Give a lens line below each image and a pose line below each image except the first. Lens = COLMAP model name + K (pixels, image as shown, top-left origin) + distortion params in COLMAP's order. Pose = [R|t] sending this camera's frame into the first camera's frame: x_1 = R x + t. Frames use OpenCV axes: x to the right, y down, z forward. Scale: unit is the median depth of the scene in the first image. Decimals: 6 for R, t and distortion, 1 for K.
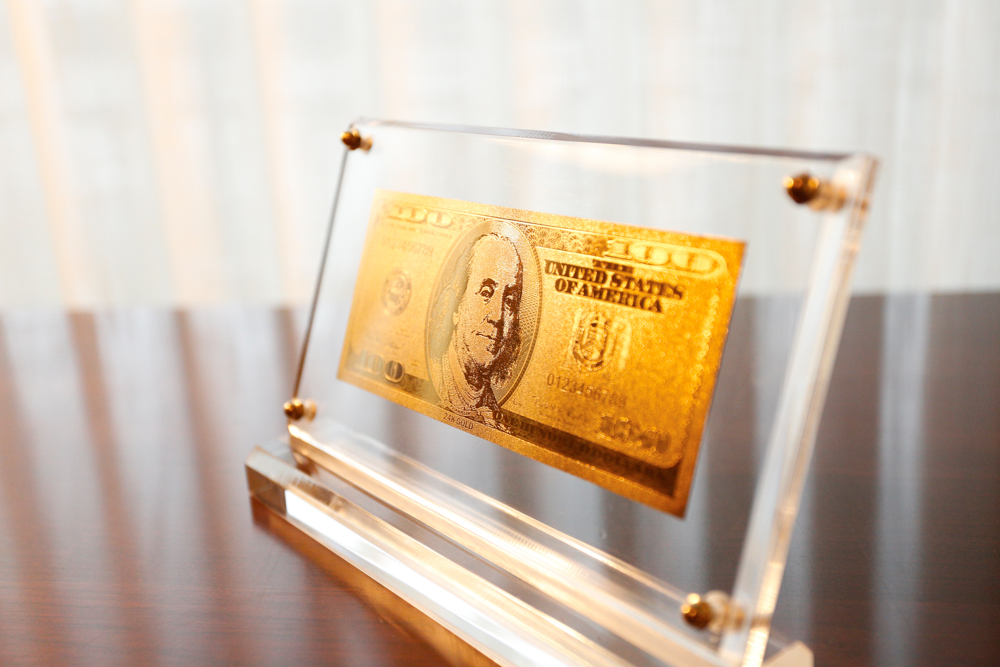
lens RADIAL K [[1047.7, 0, 504.3], [0, 1047.7, 327.3], [0, 0, 1]] dist [0.018621, 0.000000]
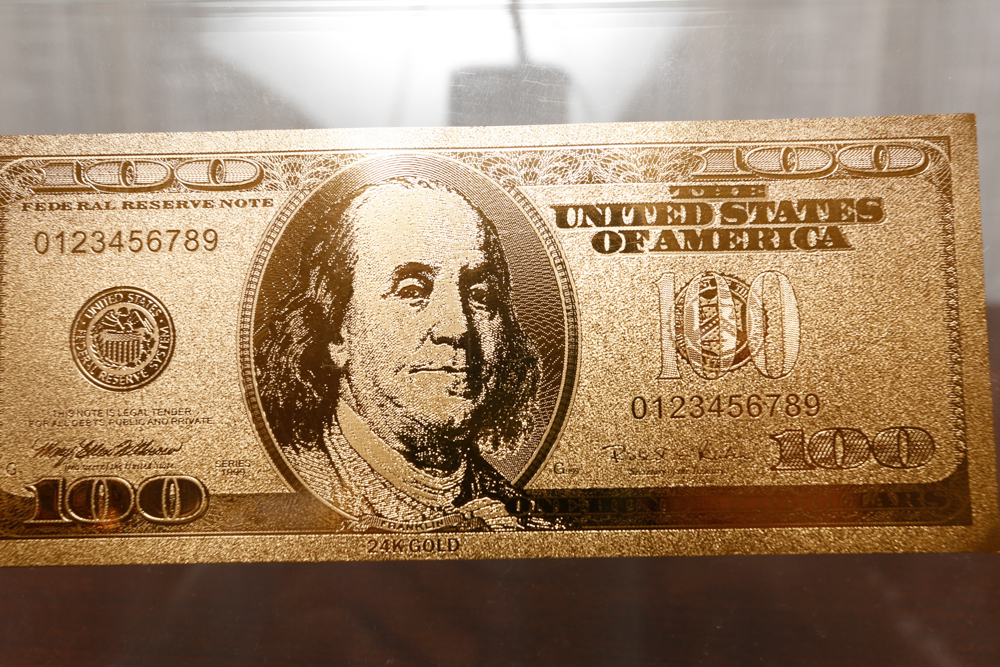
lens RADIAL K [[1047.7, 0, 498.3], [0, 1047.7, 327.6], [0, 0, 1]] dist [0.018621, 0.000000]
pose [[0.650719, -0.154240, 0.743489, -0.405184], [0.195436, 0.980185, 0.032293, -0.024414], [-0.733737, 0.124291, 0.667968, 0.656465]]
